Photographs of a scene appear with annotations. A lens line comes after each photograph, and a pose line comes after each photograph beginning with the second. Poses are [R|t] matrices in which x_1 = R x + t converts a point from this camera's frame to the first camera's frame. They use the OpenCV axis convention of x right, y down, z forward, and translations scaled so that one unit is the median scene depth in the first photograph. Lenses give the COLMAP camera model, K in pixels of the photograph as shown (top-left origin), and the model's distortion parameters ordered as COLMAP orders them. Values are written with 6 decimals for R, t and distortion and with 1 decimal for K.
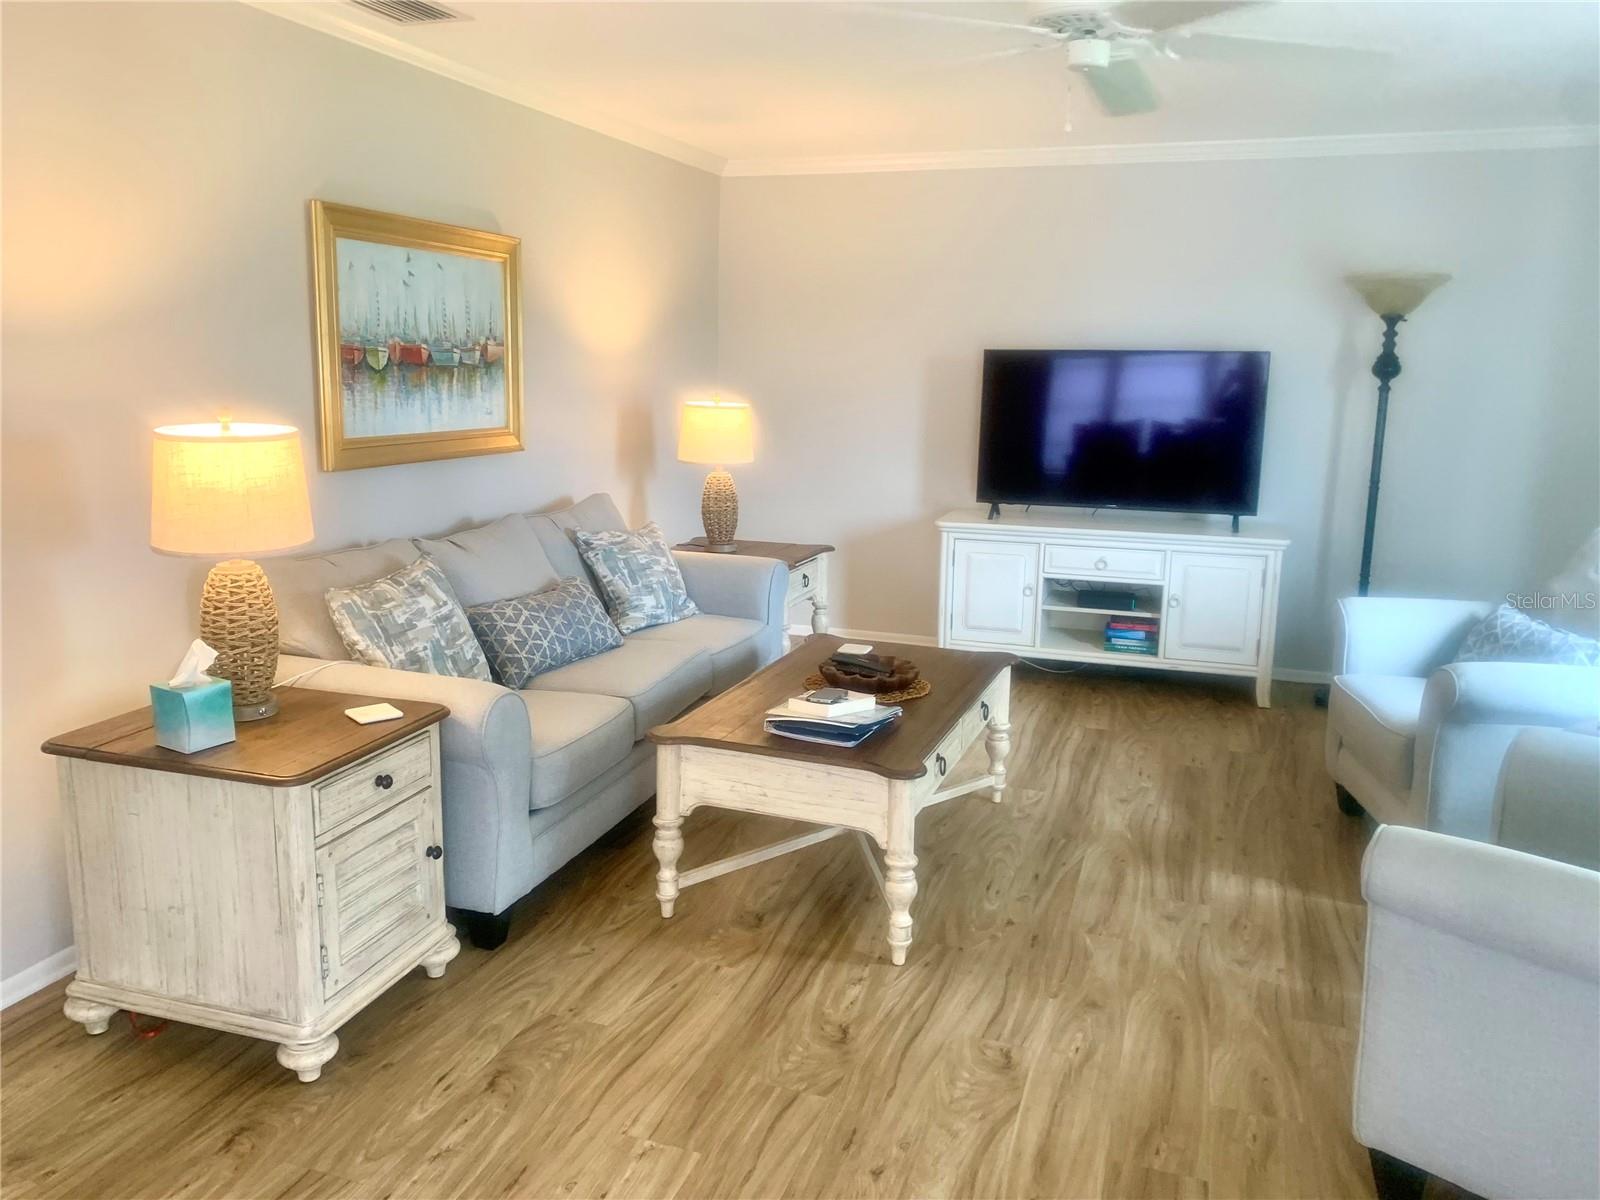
lens RADIAL K [[1212.2, 0, 780.9], [0, 1212.2, 565.1], [0, 0, 1]] dist [0.039749, -0.039084]
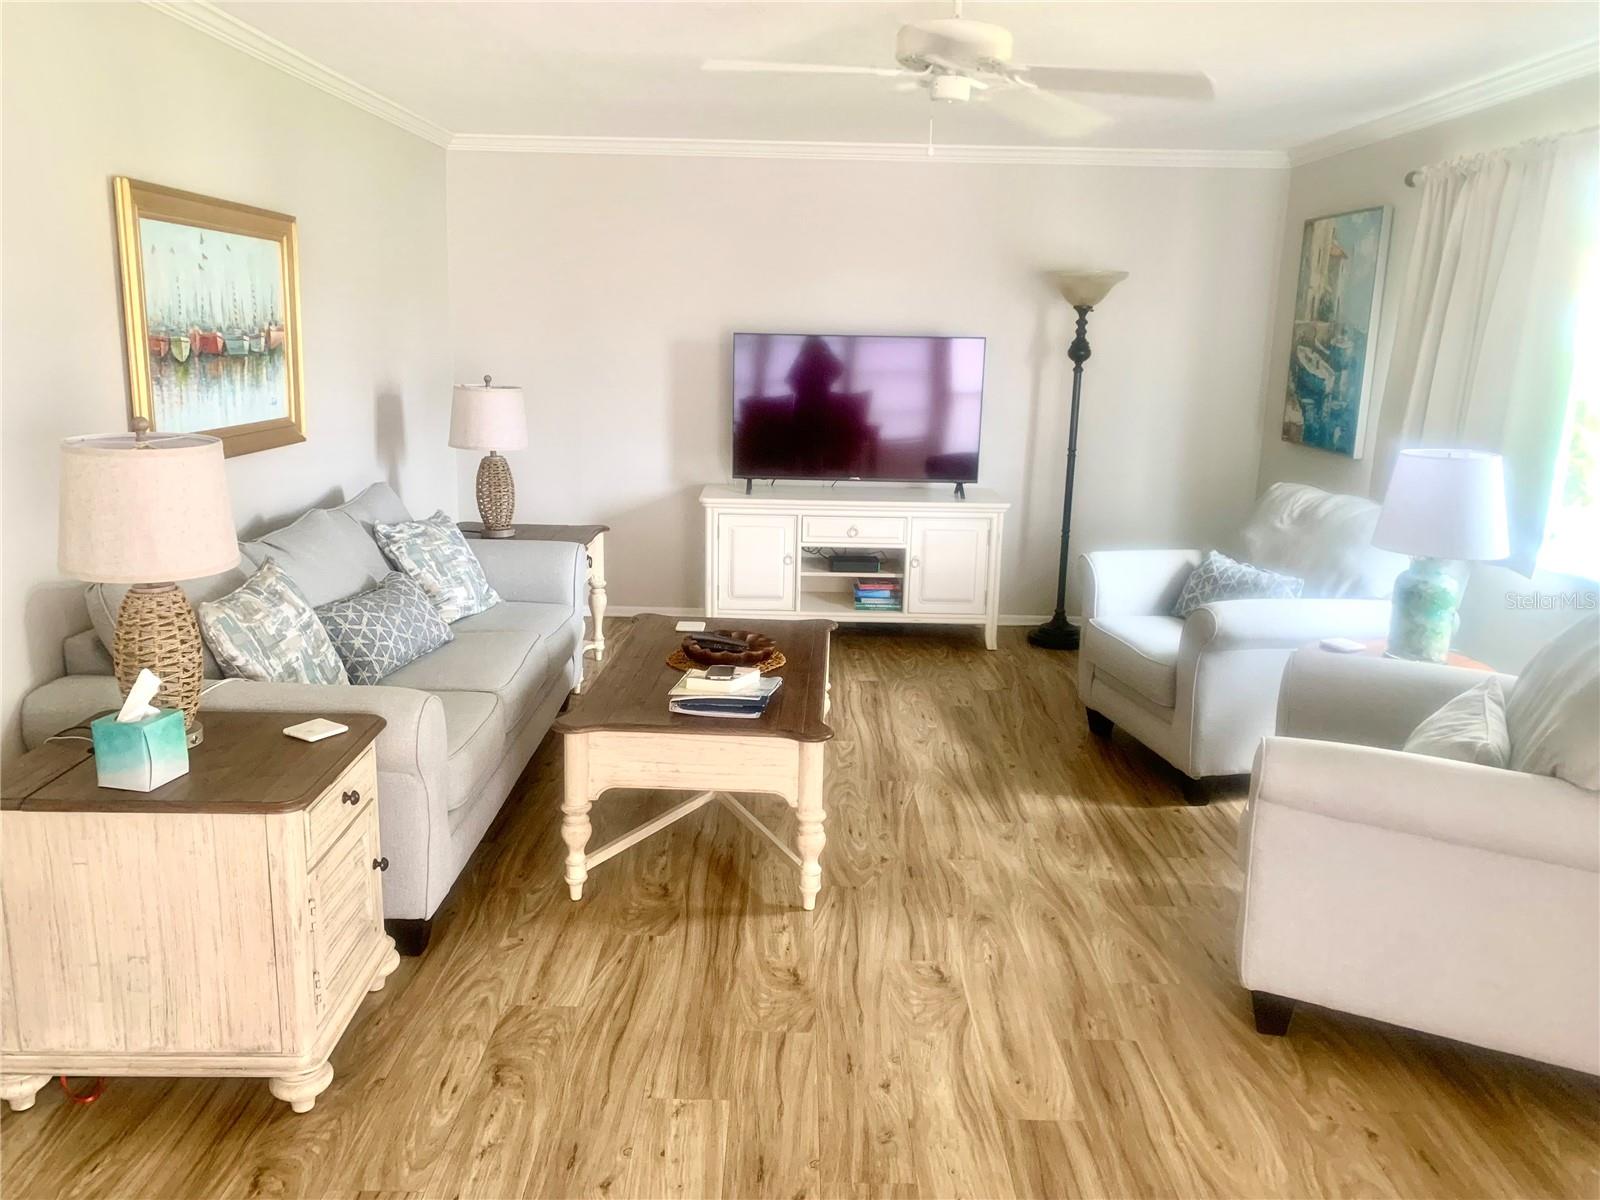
lens RADIAL K [[1212.2, 0, 774.3], [0, 1212.2, 568.1], [0, 0, 1]] dist [0.039749, -0.039084]
pose [[0.948891, -0.057188, 0.310379, -0.233403], [0.047374, 0.998113, 0.039073, -0.022580], [-0.312028, -0.022373, 0.949810, -0.024439]]
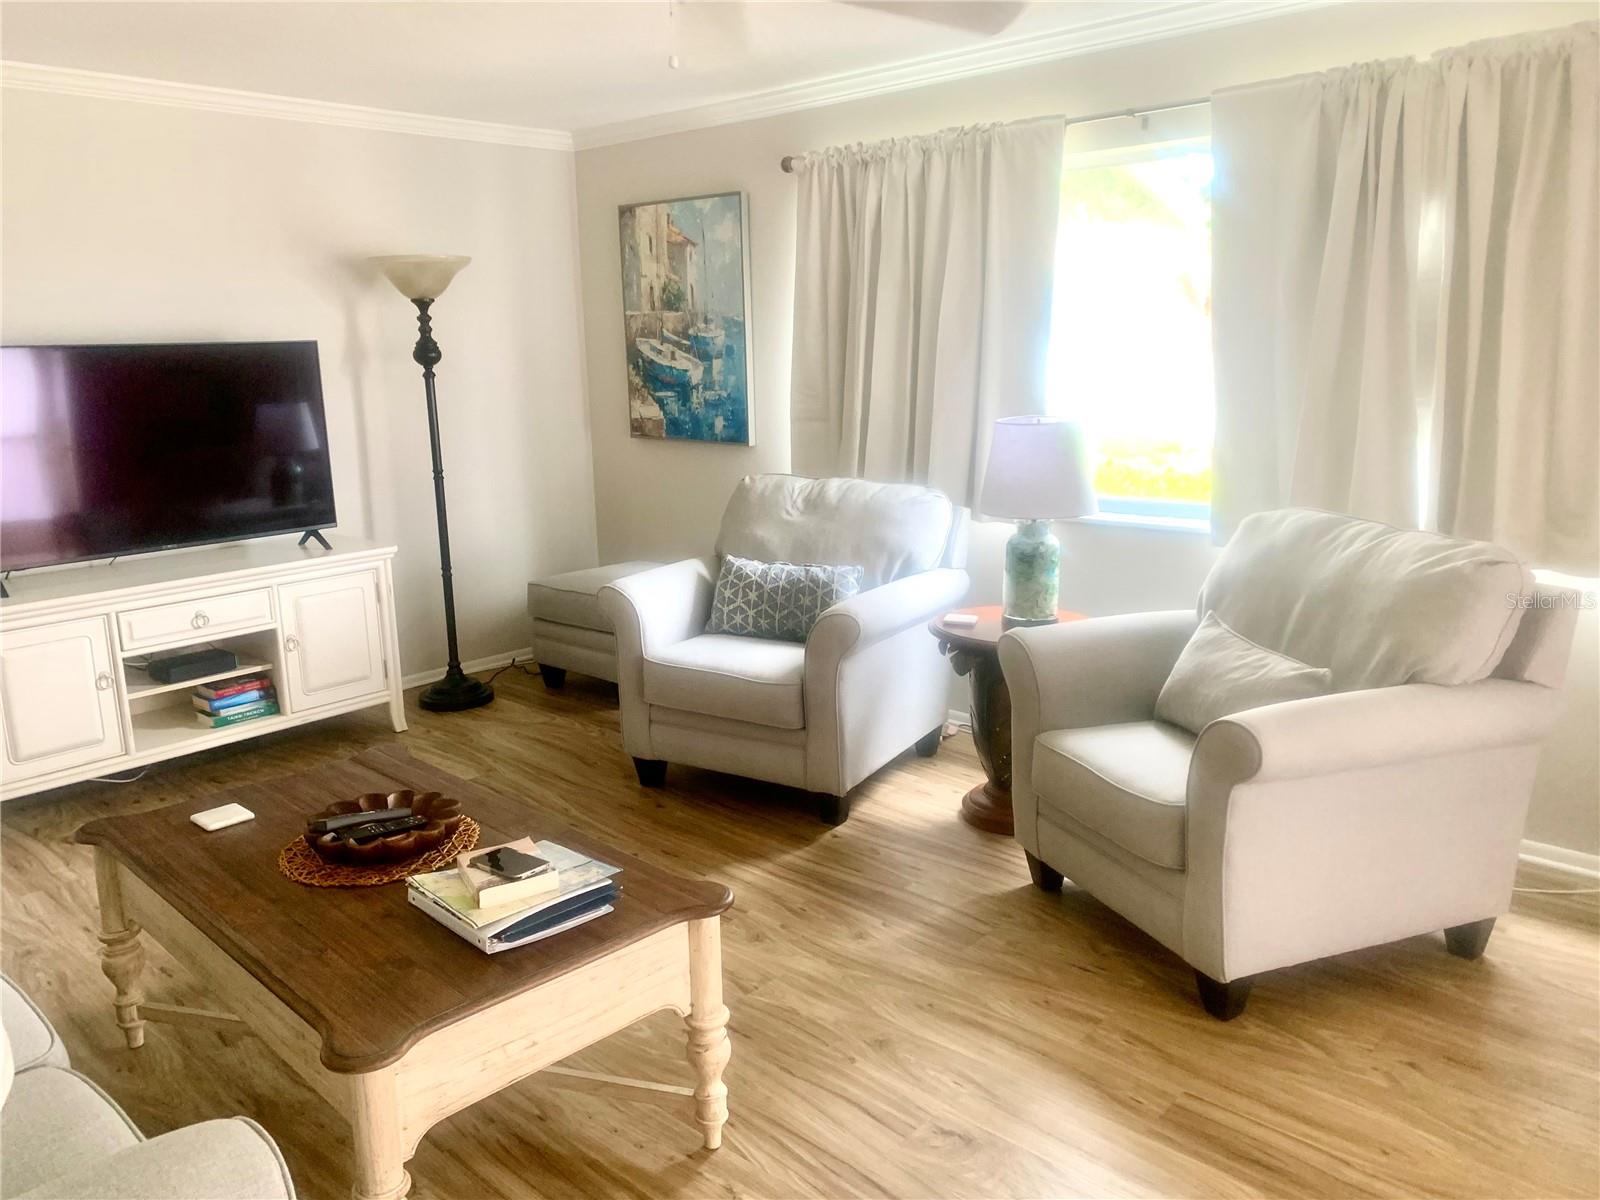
lens RADIAL K [[1212.2, 0, 790.3], [0, 1212.2, 593.0], [0, 0, 1]] dist [0.039749, -0.039084]
pose [[0.394399, -0.210060, 0.894608, -0.448995], [0.184327, 0.971821, 0.146927, -0.101395], [-0.900263, 0.106952, 0.422005, 0.544602]]
